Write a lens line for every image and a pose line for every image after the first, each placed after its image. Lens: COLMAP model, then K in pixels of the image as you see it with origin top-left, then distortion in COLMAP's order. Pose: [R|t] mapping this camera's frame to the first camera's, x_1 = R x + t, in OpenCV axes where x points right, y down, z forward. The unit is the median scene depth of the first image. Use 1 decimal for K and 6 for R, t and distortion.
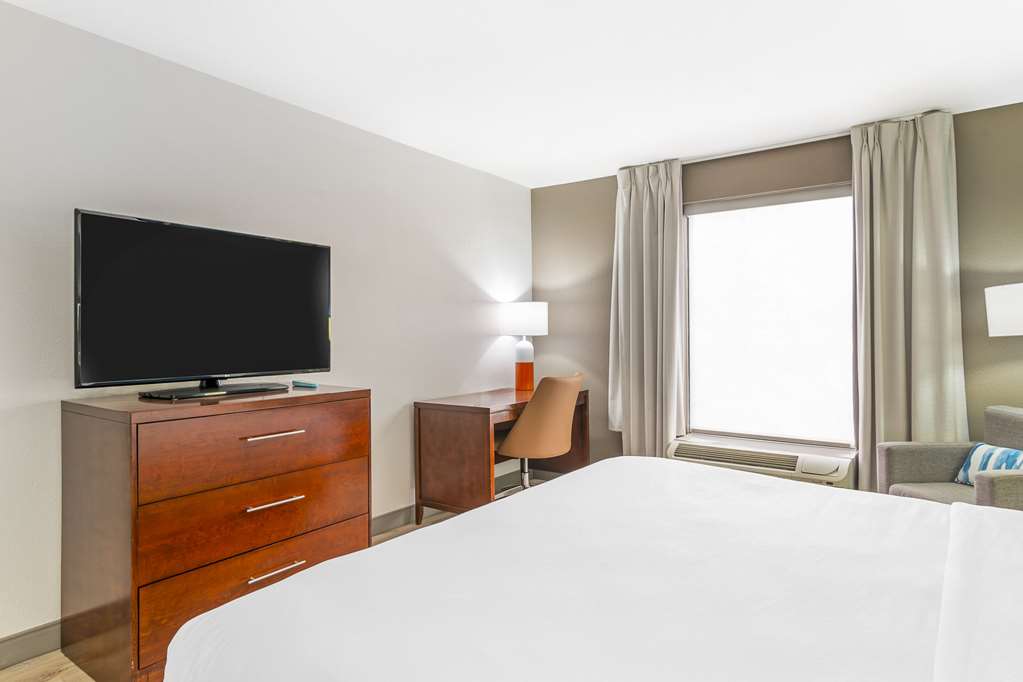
lens RADIAL K [[590.2, 0, 539.7], [0, 590.2, 333.2], [0, 0, 1]] dist [0.001842, 0.003360]
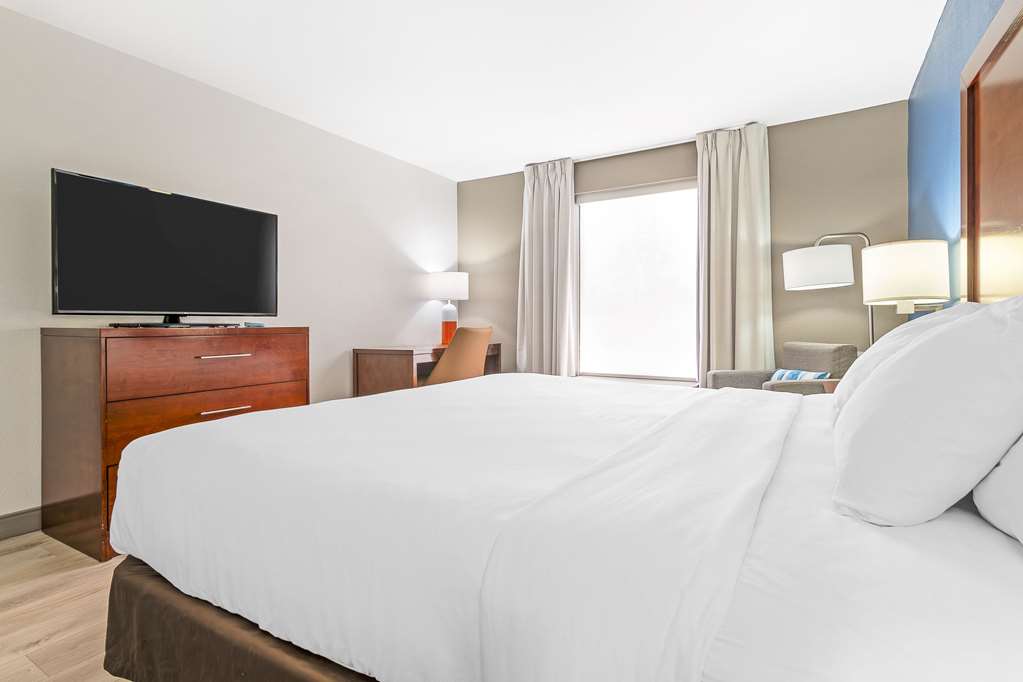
lens RADIAL K [[516.7, 0, 539.4], [0, 516.7, 334.0], [0, 0, 1]] dist [-0.002173, 0.000787]
pose [[0.996132, 0.003000, 0.087819, 0.088915], [-0.003296, 0.999989, 0.003230, 0.093084], [-0.087808, -0.003507, 0.996131, -0.109251]]
